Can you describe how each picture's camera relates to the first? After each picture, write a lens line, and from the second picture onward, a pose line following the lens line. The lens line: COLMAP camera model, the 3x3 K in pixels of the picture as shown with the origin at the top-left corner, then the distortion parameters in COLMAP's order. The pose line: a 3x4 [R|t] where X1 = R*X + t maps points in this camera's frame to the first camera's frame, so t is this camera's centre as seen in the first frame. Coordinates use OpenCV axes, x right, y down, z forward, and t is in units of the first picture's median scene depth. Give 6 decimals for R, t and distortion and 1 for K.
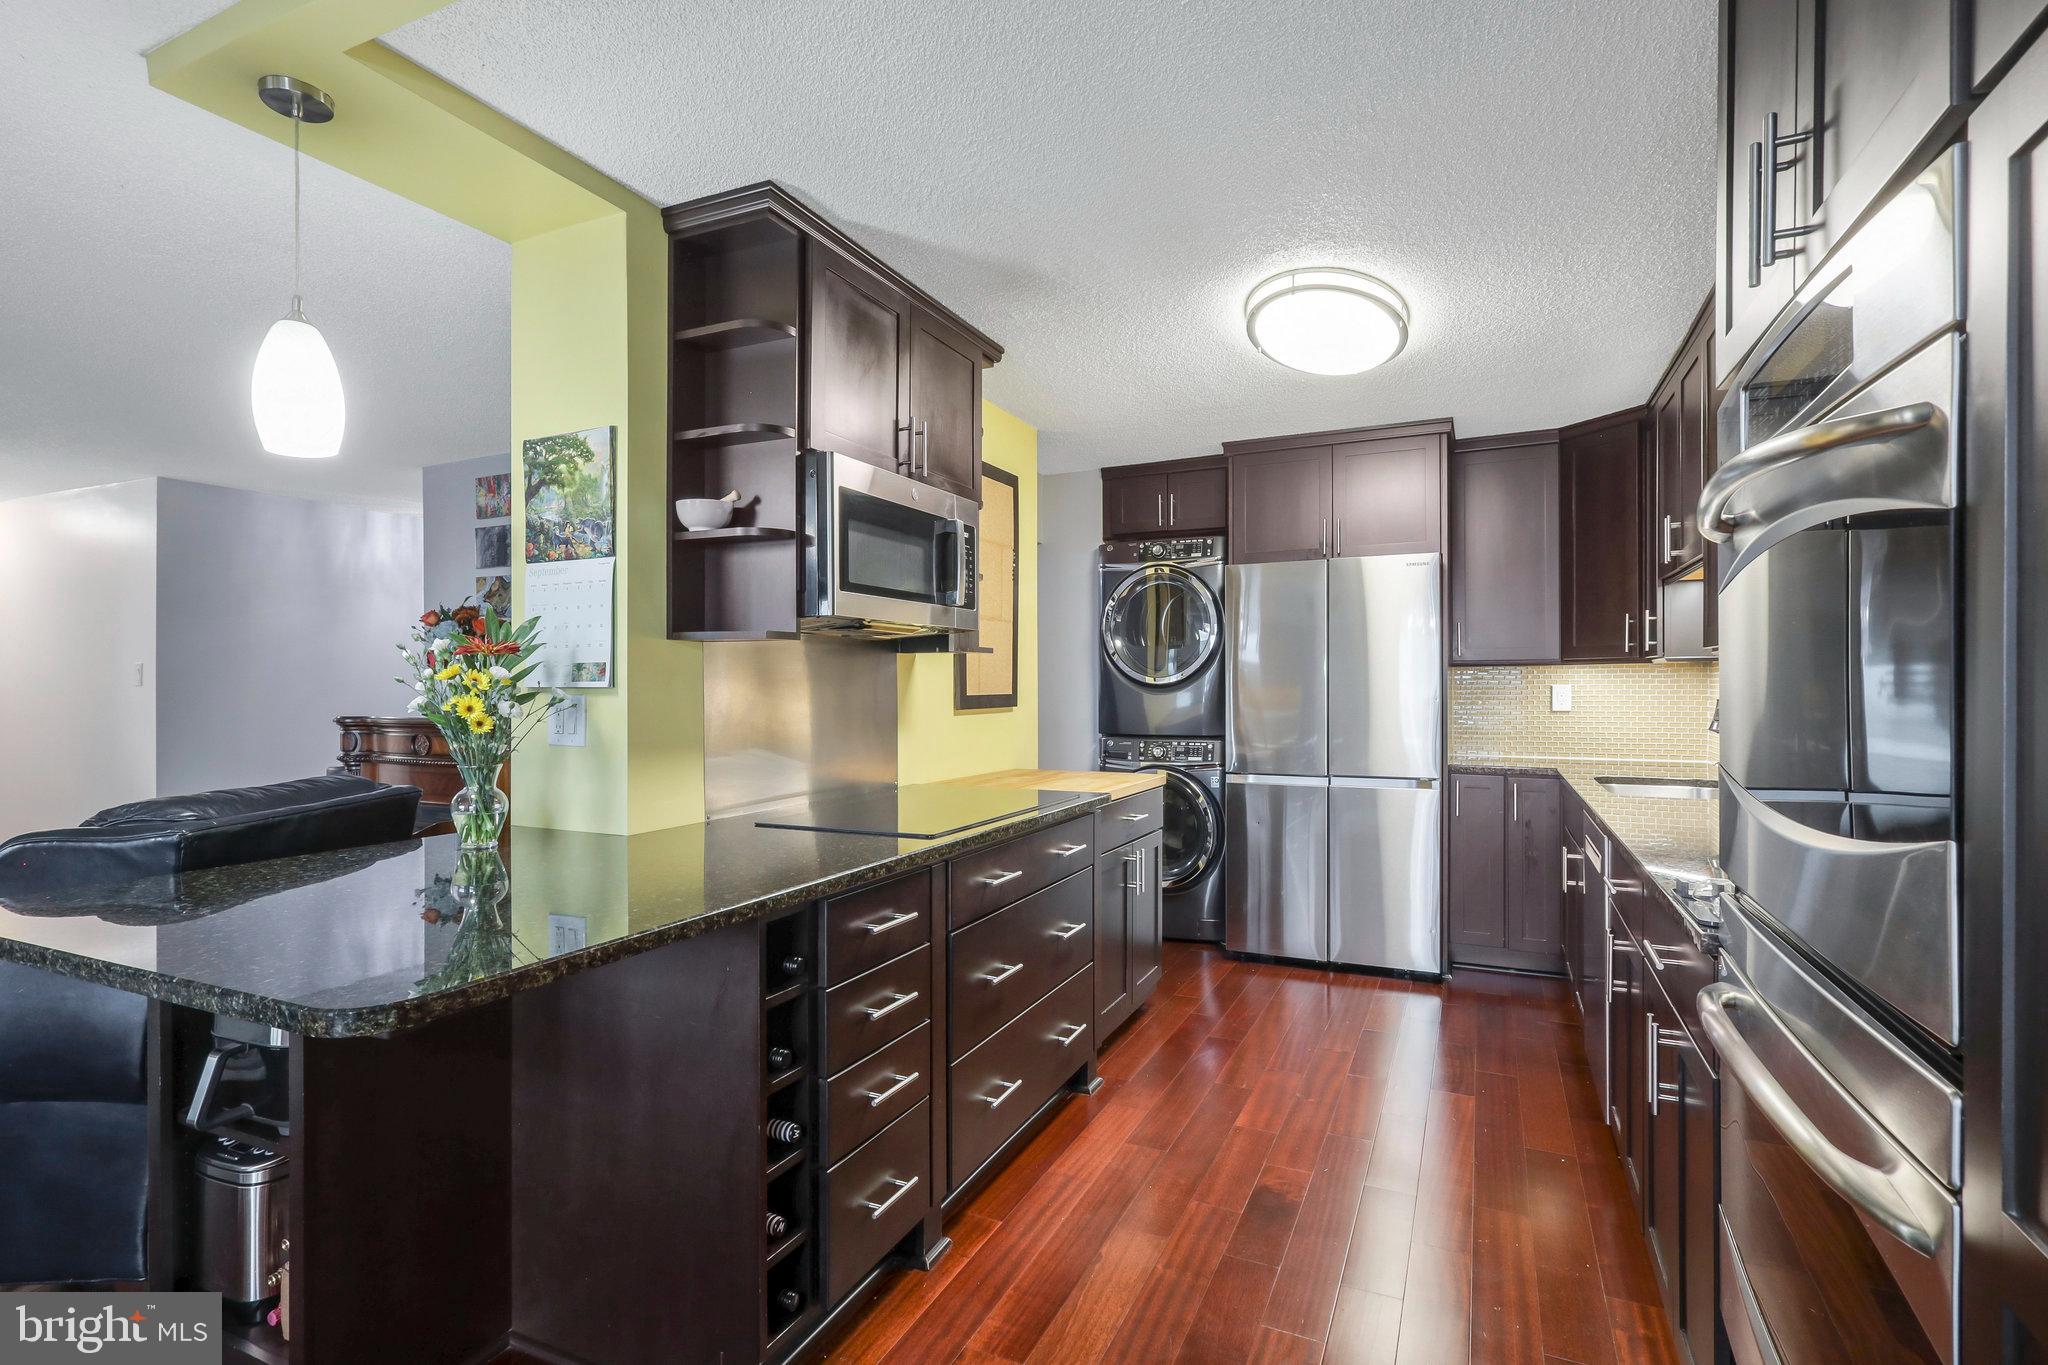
lens RADIAL K [[980.0, 0, 1013.0], [0, 980.0, 676.0], [0, 0, 1]] dist [-0.008877, 0.010101]
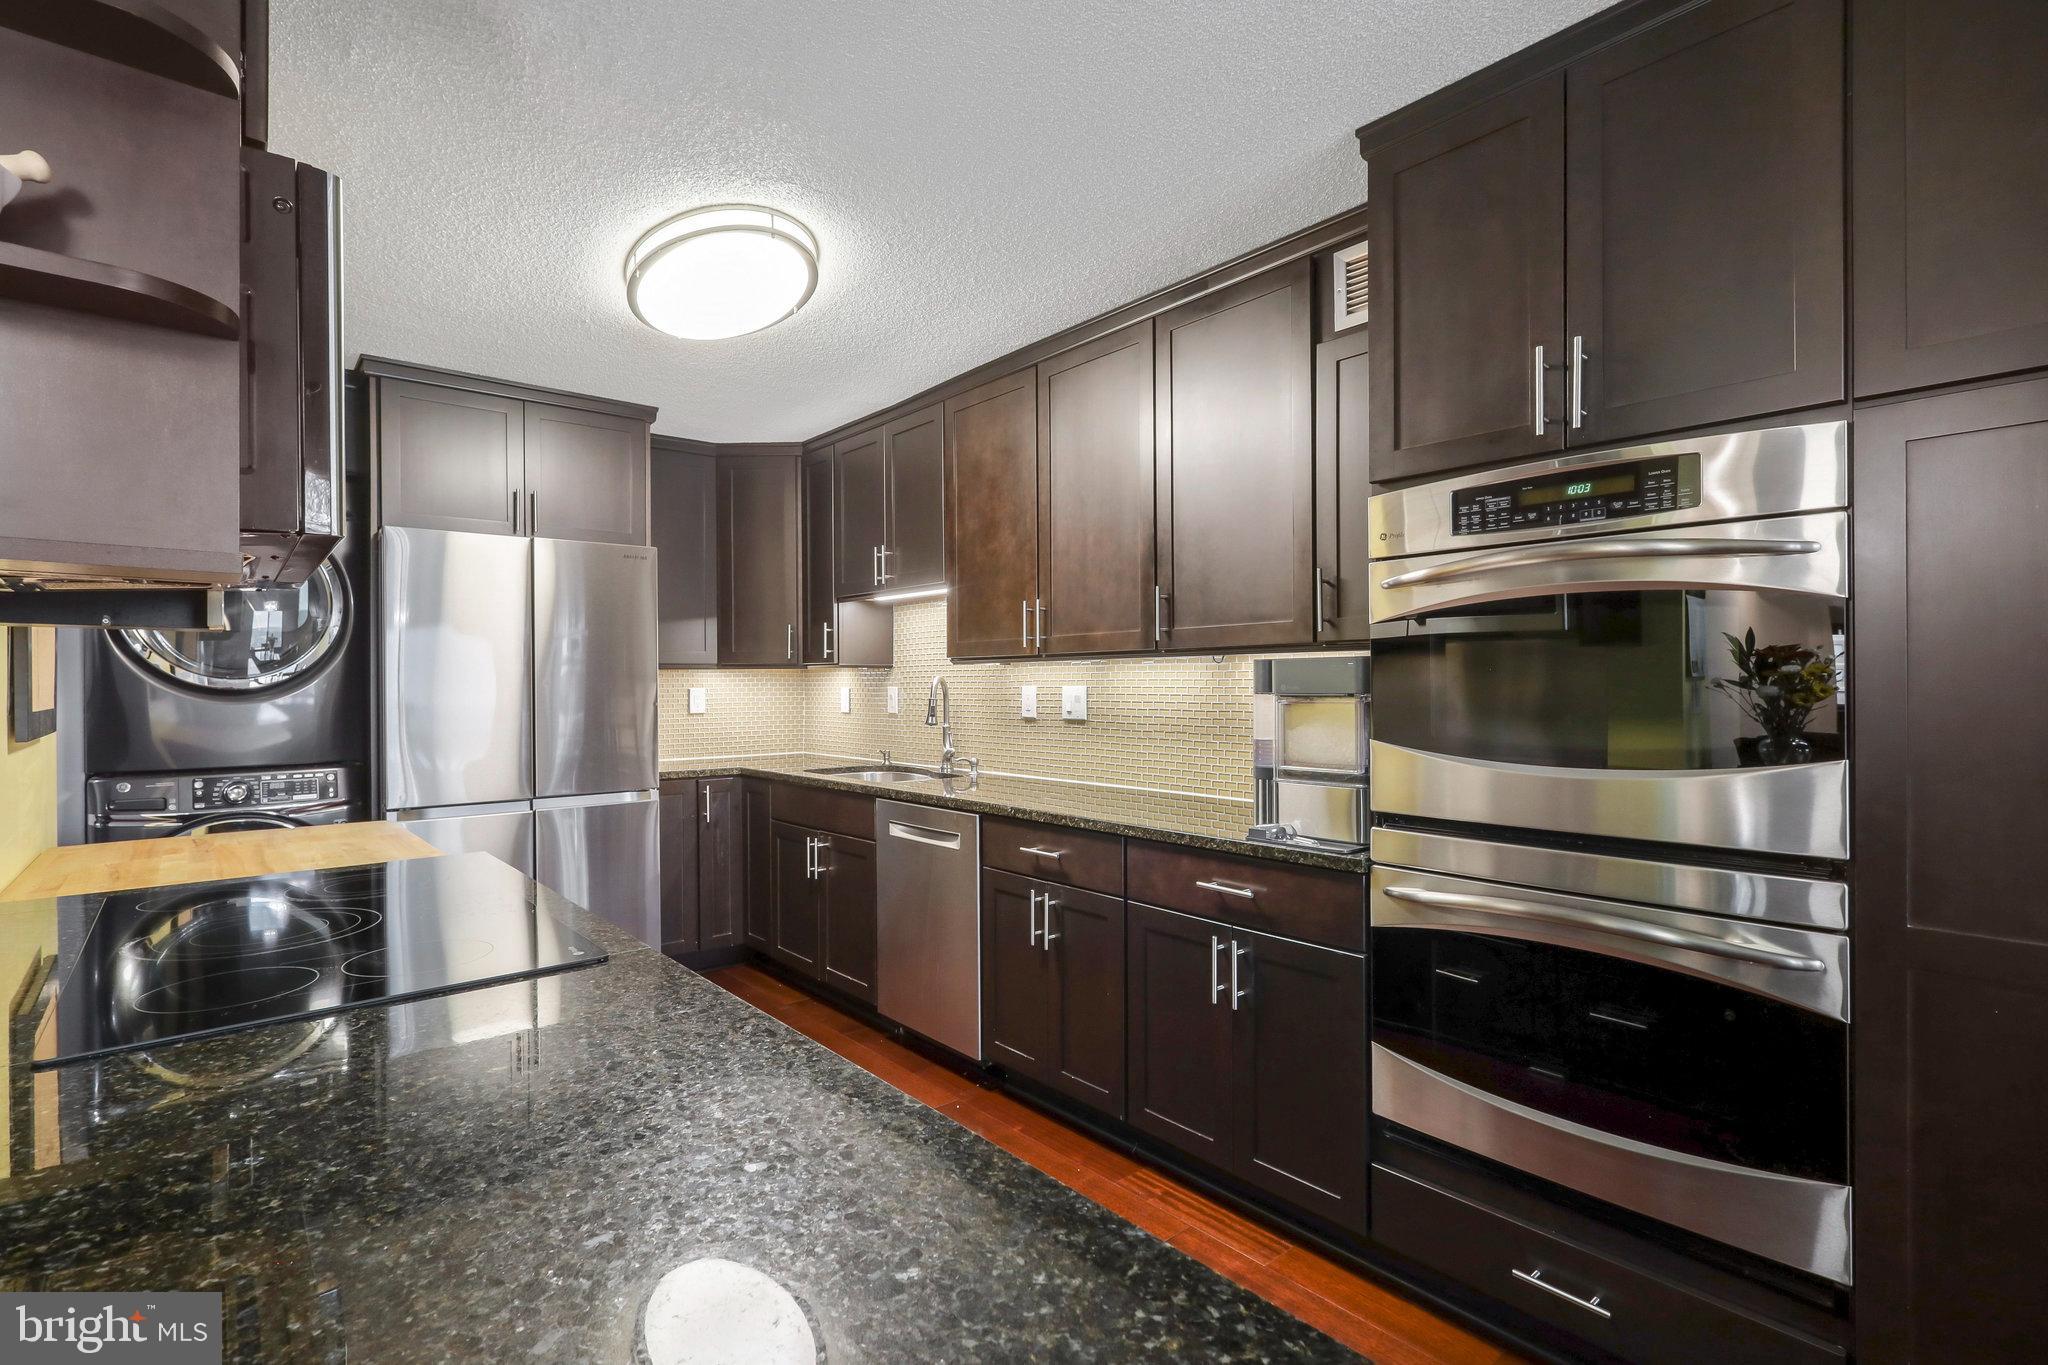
lens RADIAL K [[980.0, 0, 1028.8], [0, 980.0, 684.8], [0, 0, 1]] dist [-0.008877, 0.010101]
pose [[0.420676, 0.002299, 0.907208, -0.268312], [0.000420, 0.999996, -0.002729, 0.007700], [-0.907211, 0.001529, 0.420673, 0.279925]]
